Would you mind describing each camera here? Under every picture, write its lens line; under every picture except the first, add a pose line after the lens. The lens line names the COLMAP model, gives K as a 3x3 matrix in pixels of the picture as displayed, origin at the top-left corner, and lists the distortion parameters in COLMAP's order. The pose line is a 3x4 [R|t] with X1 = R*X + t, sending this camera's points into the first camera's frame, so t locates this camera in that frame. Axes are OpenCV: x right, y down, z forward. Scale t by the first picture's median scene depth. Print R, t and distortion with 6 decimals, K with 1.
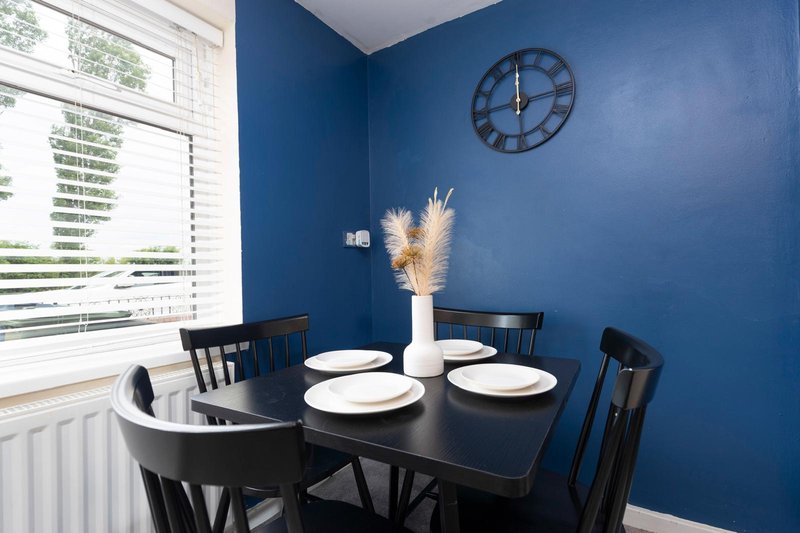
lens RADIAL K [[351.9, 0, 435.1], [0, 351.9, 276.8], [0, 0, 1]] dist [-0.000114, -0.000323]
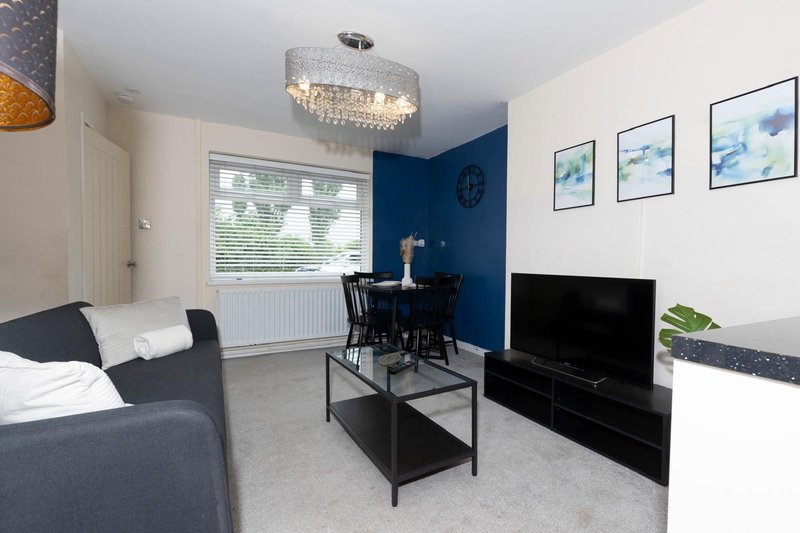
lens RADIAL K [[365.1, 0, 411.2], [0, 365.1, 264.4], [0, 0, 1]] dist [0.001554, -0.000250]
pose [[0.852696, 0.023455, -0.521881, 1.237878], [-0.023037, 0.999708, 0.007291, 0.022359], [0.521899, 0.005805, 0.852987, -1.352089]]
